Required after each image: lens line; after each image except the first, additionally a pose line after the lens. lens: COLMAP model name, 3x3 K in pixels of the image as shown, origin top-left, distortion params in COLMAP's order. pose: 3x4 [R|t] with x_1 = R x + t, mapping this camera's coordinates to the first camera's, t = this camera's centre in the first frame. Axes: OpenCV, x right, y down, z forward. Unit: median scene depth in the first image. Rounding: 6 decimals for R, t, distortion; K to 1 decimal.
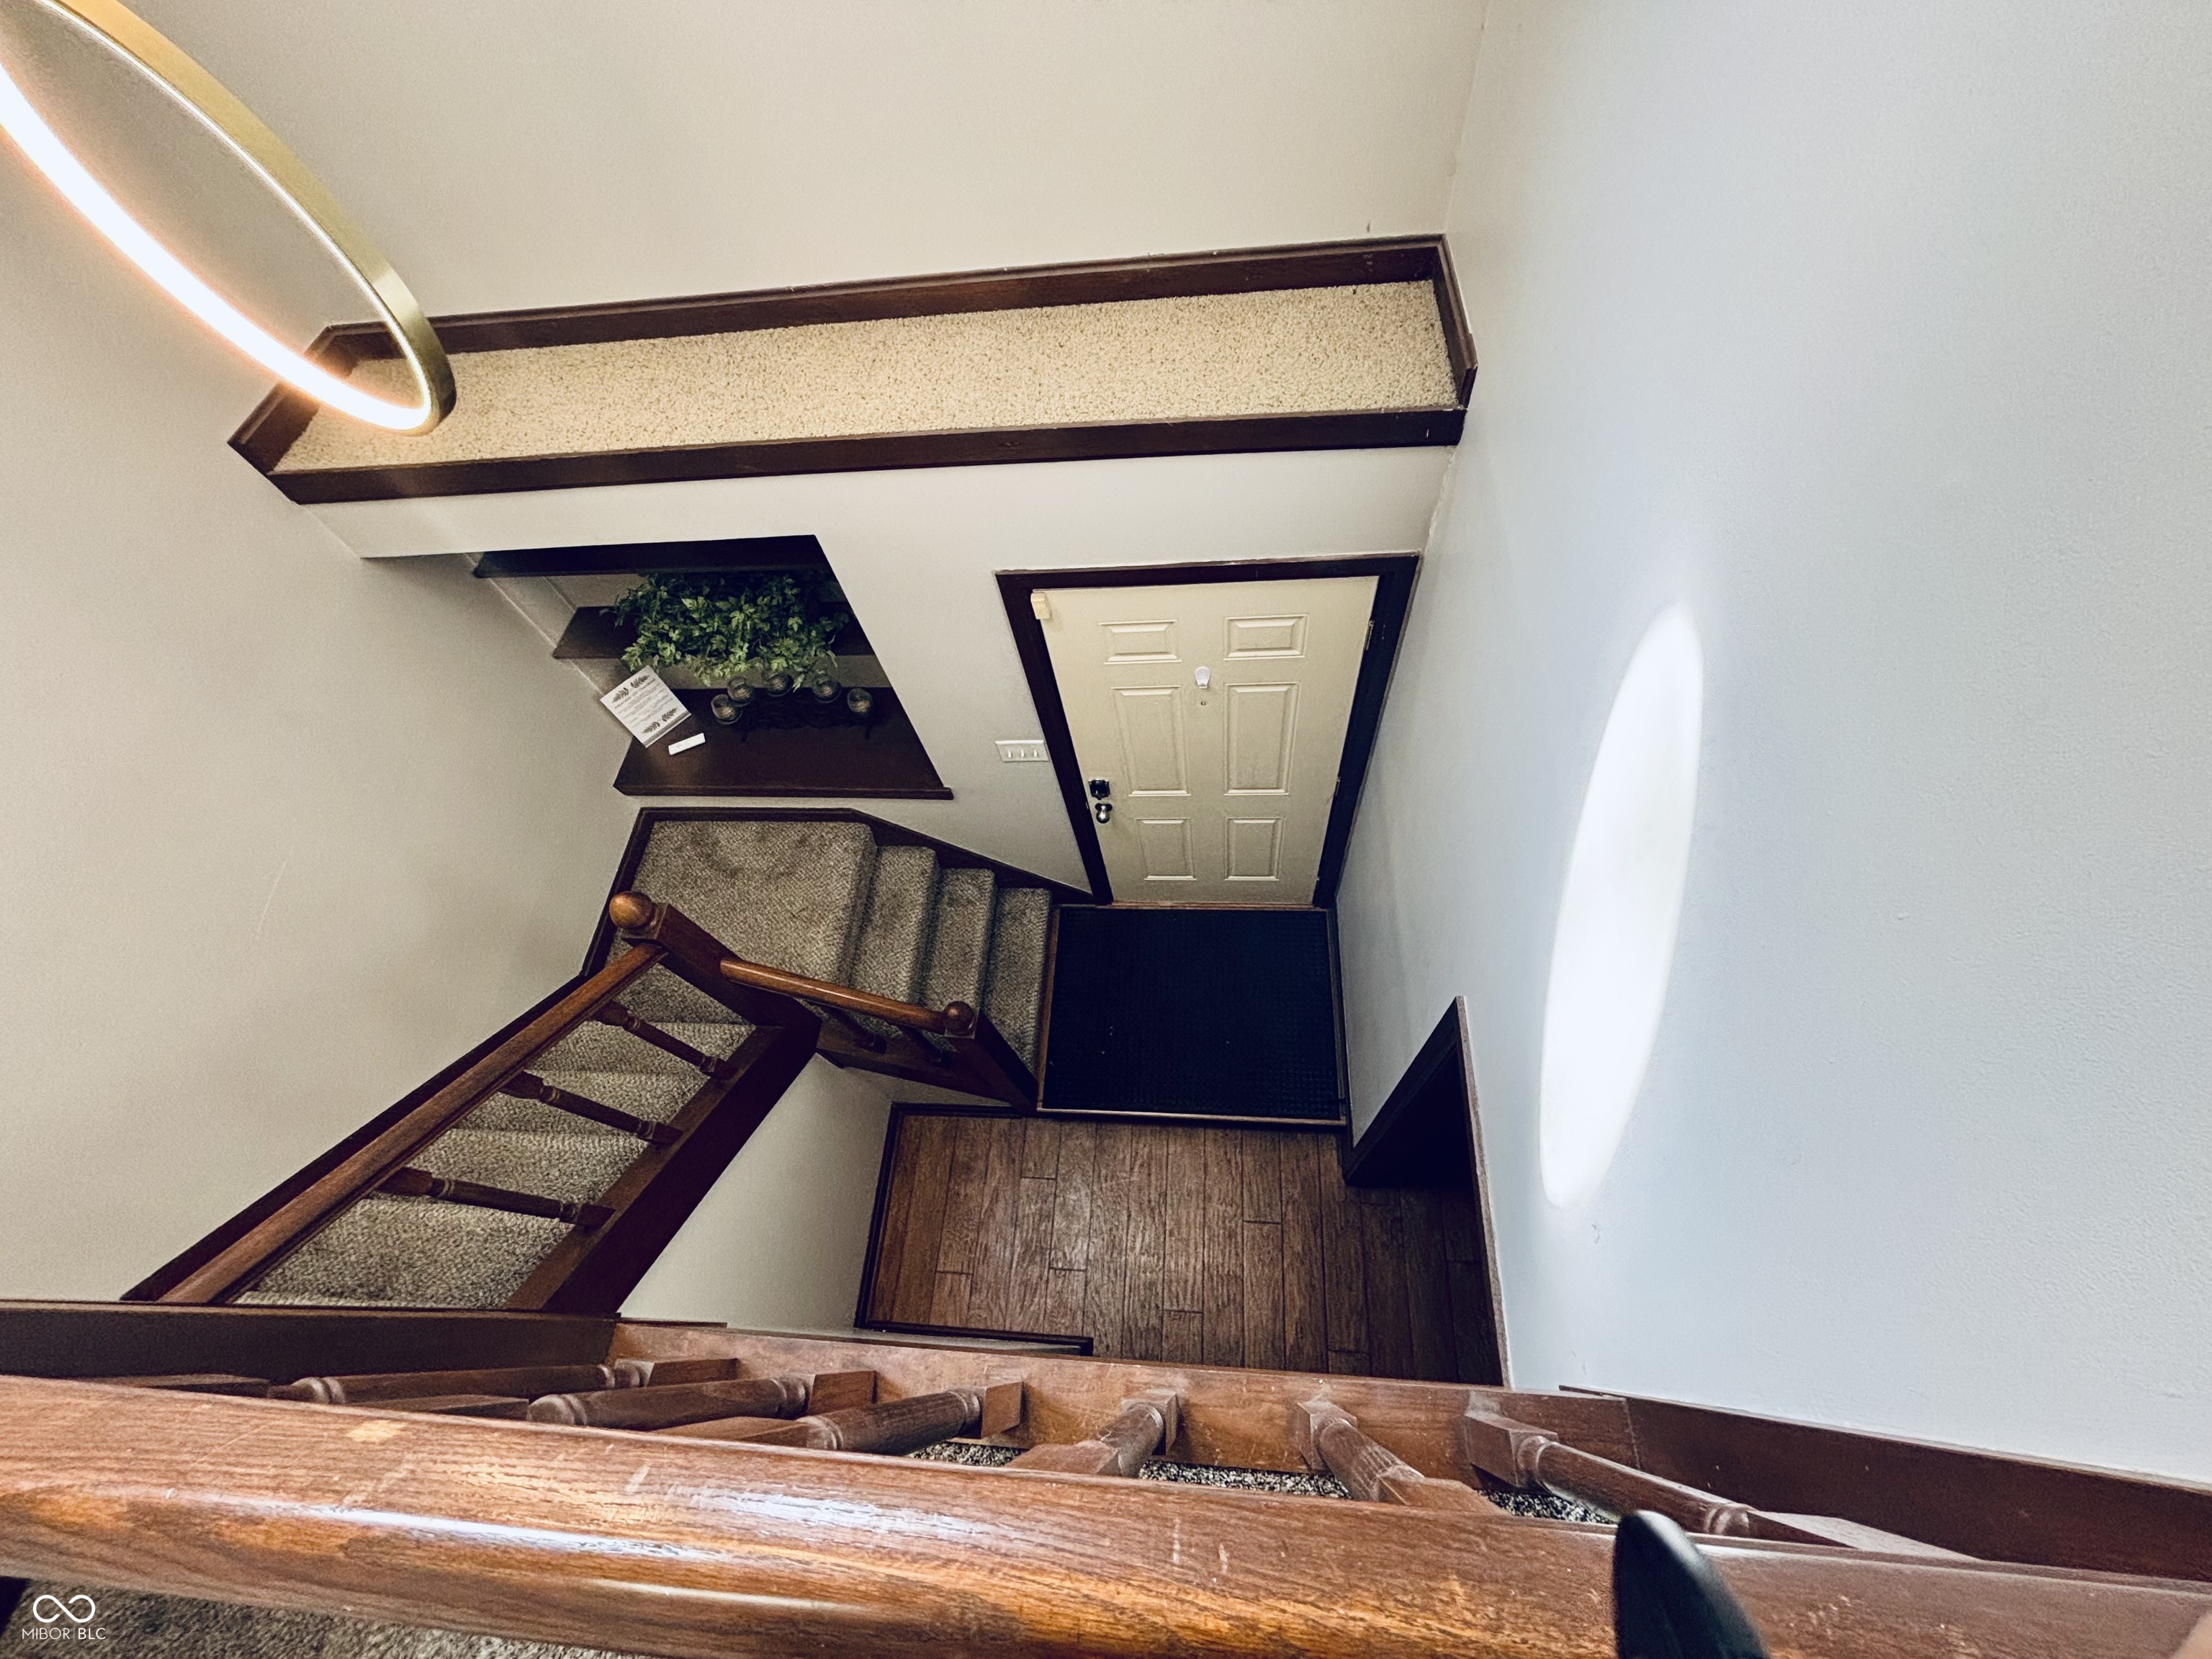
lens RADIAL K [[891.7, 0, 1104.8], [0, 891.7, 823.9], [0, 0, 1]] dist [-0.007072, 0.001262]
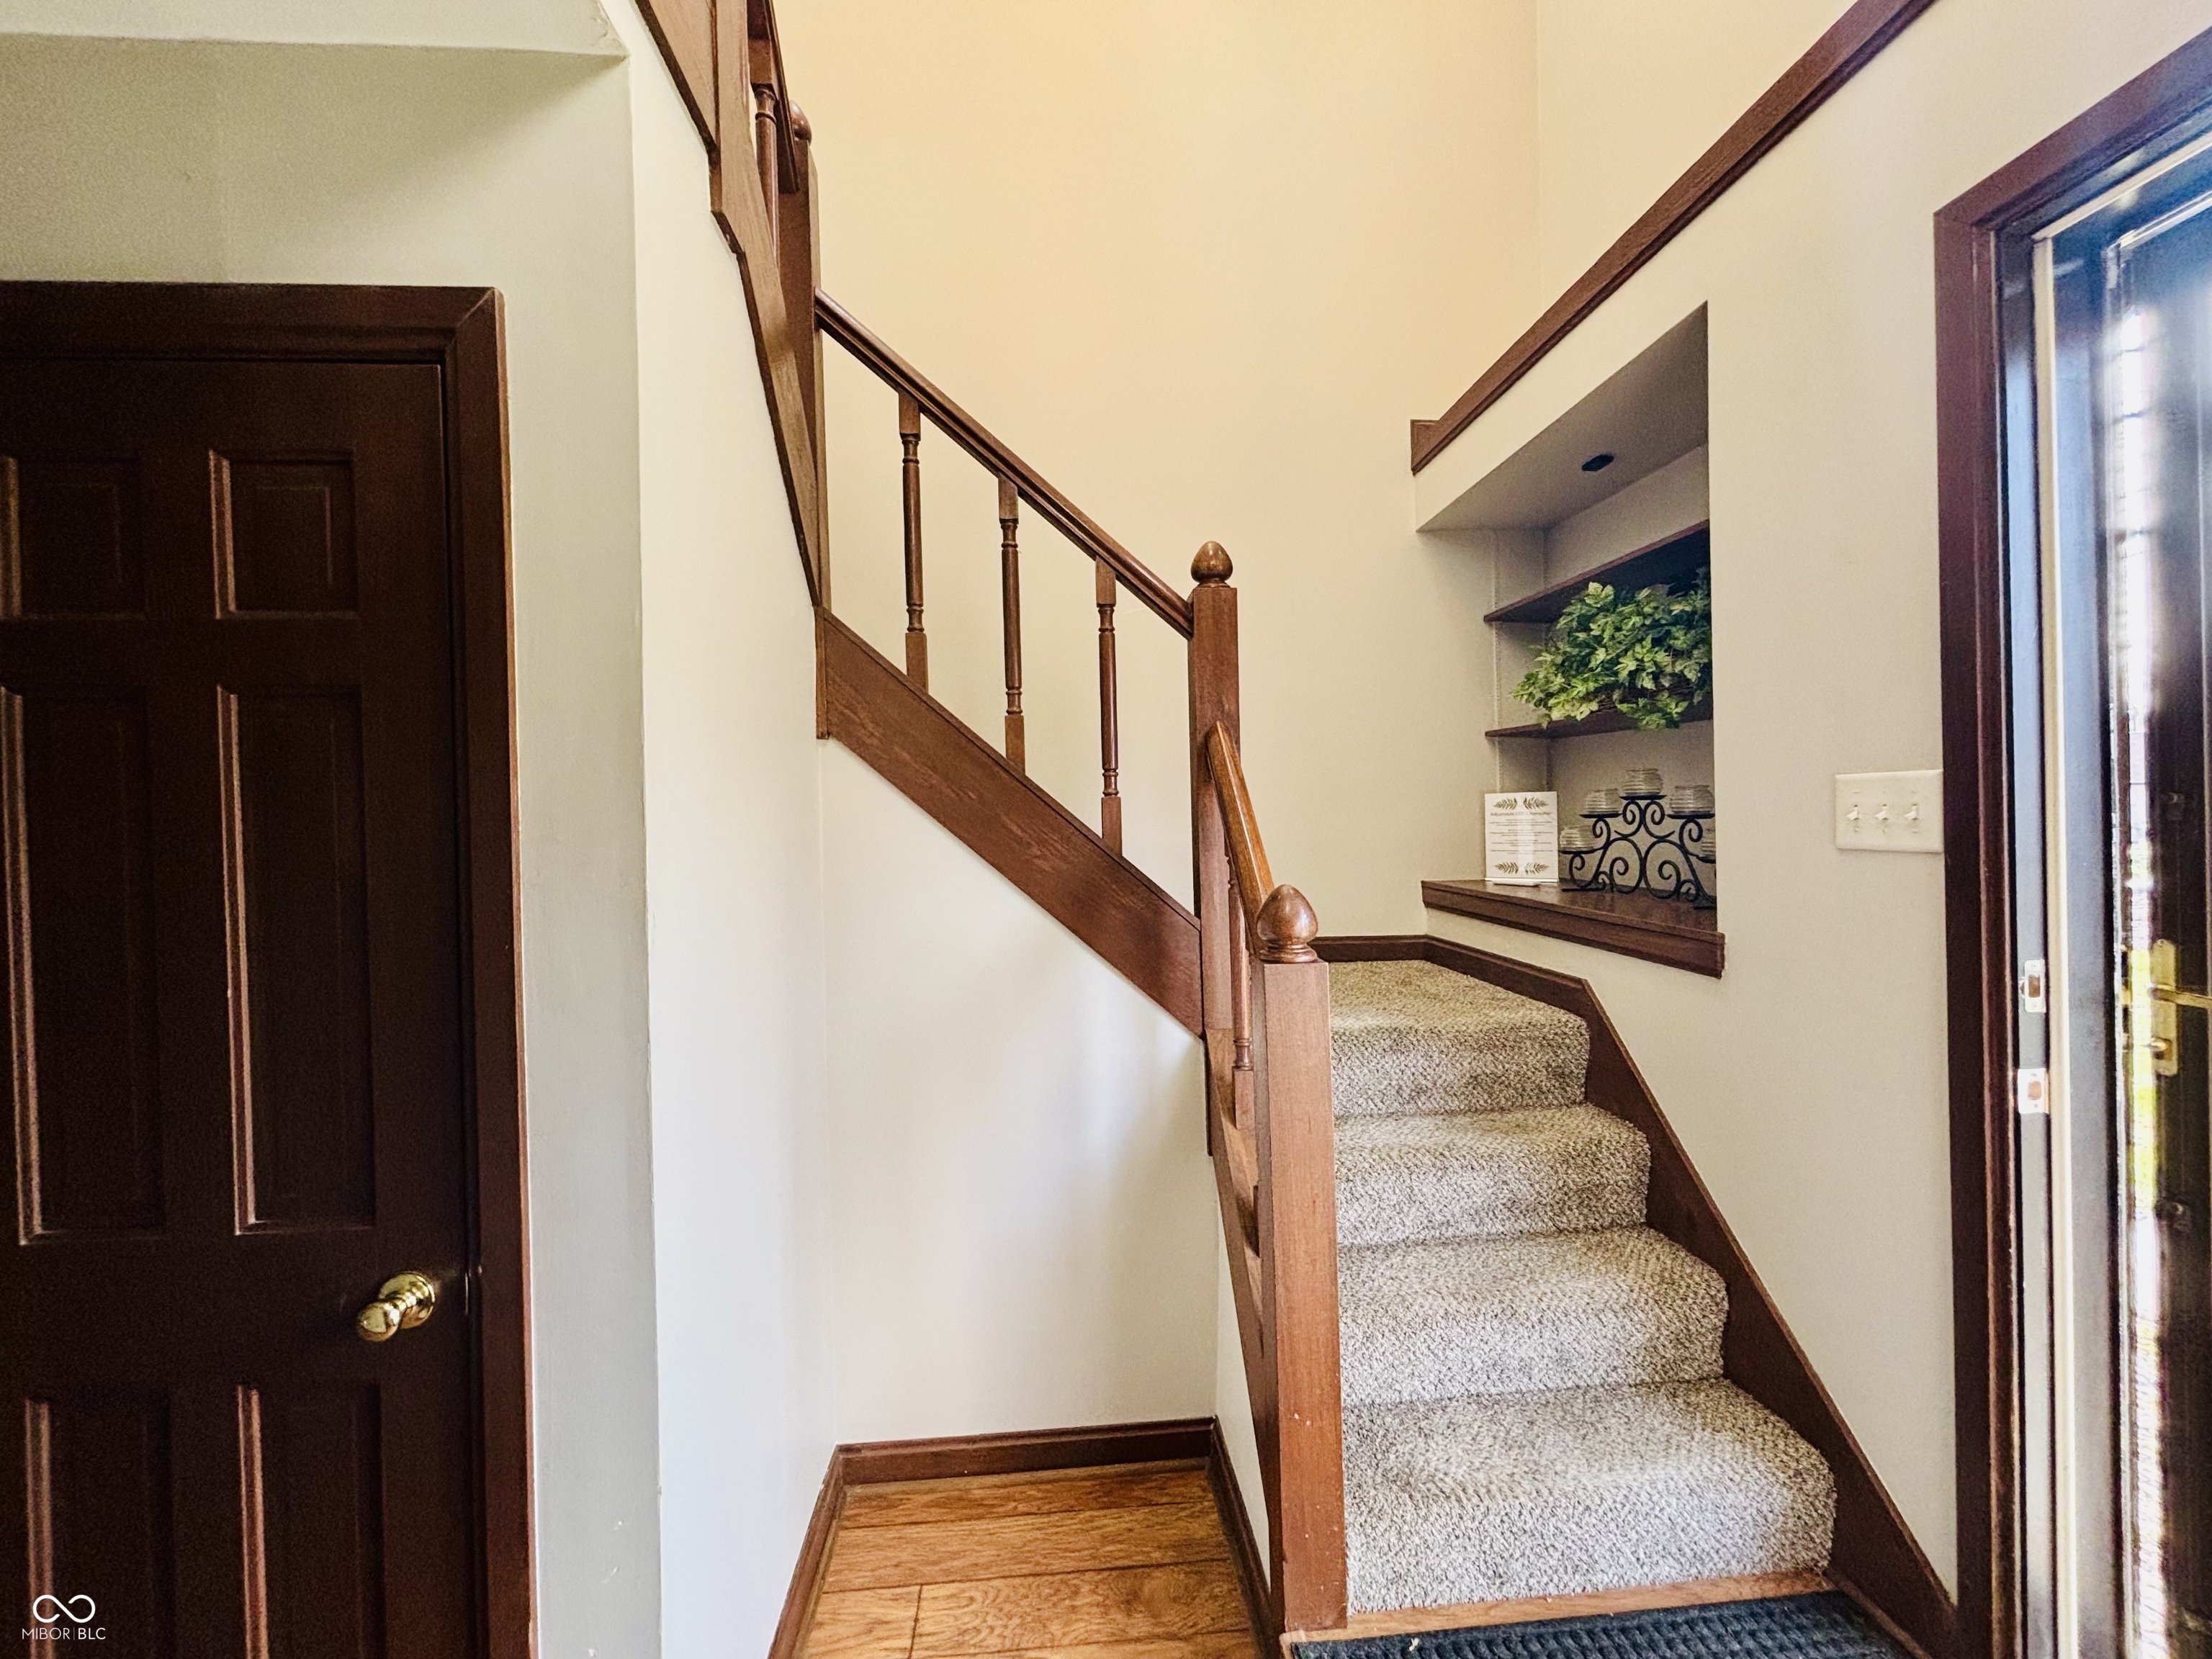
lens RADIAL K [[891.7, 0, 1089.2], [0, 891.7, 824.5], [0, 0, 1]] dist [-0.007072, 0.001262]
pose [[0.129133, 0.137293, -0.982077, 0.263071], [-0.852309, 0.521571, -0.039155, 0.249180], [0.506848, 0.842089, 0.184368, 0.657239]]
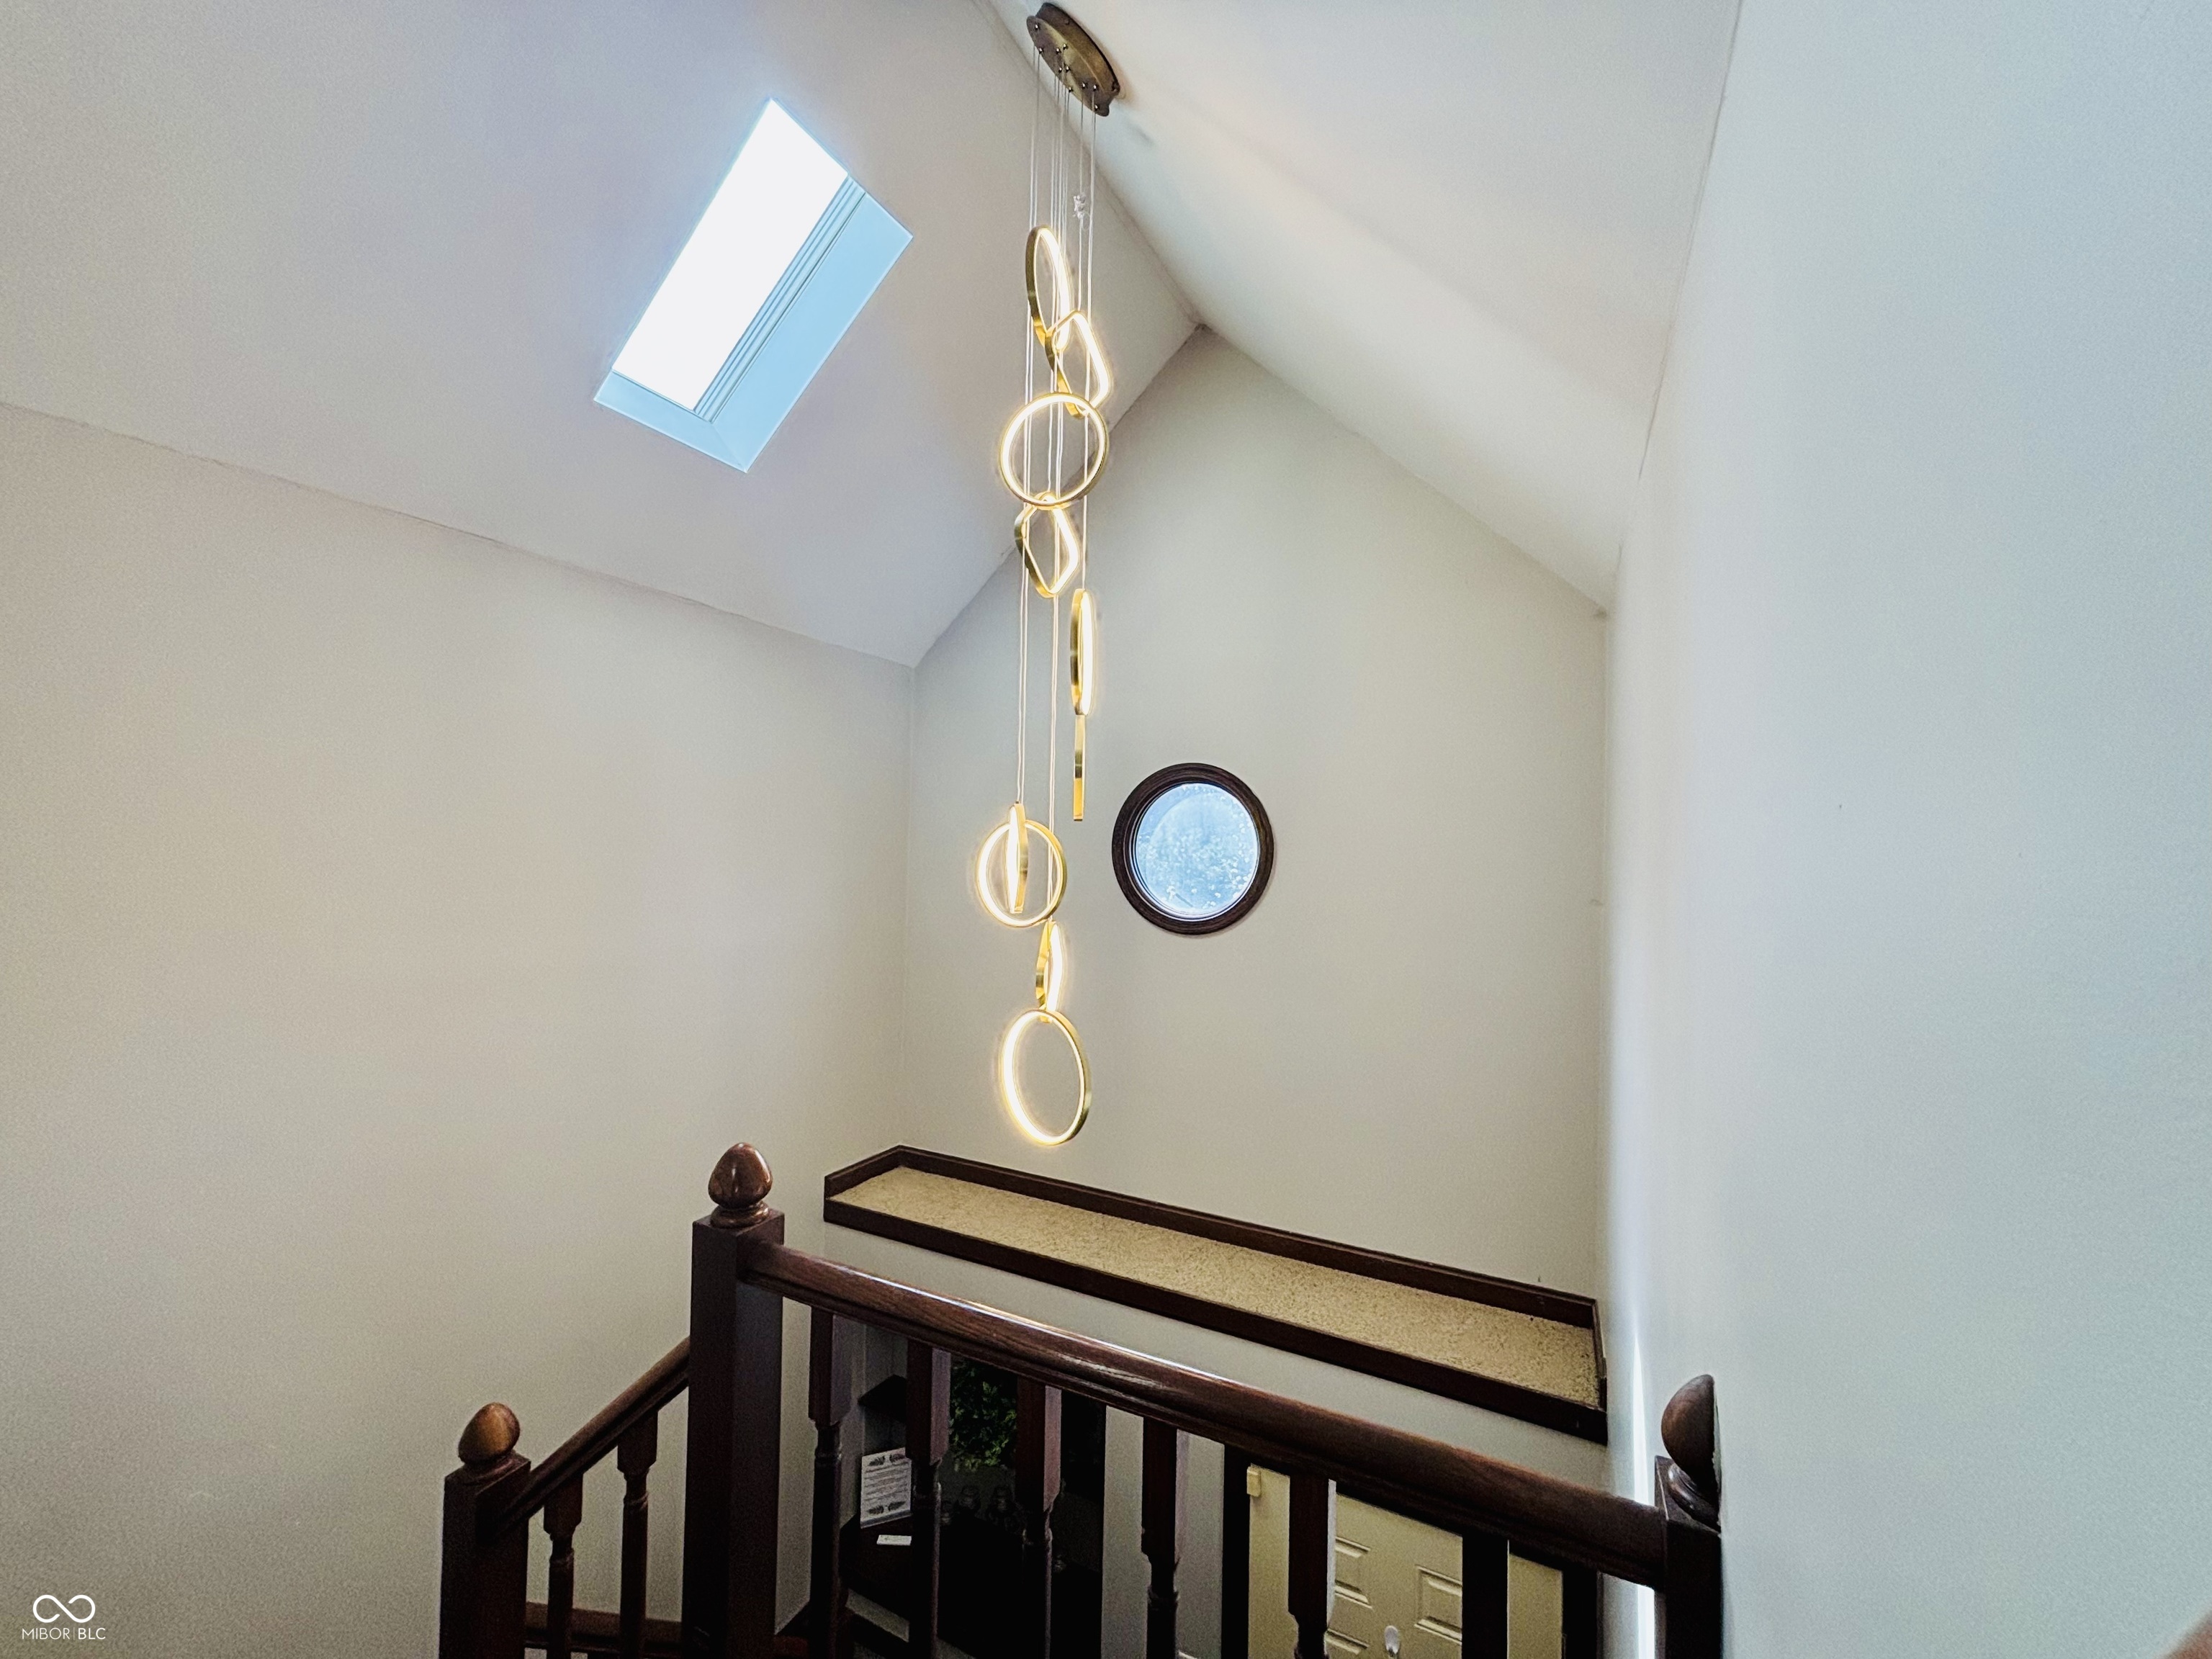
lens RADIAL K [[891.7, 0, 1093.7], [0, 891.7, 833.2], [0, 0, 1]] dist [-0.007072, 0.001262]
pose [[0.908353, 0.130039, -0.397472, 0.067086], [-0.408773, 0.476779, -0.778194, 0.253163], [0.088311, 0.869352, 0.486240, -0.253974]]
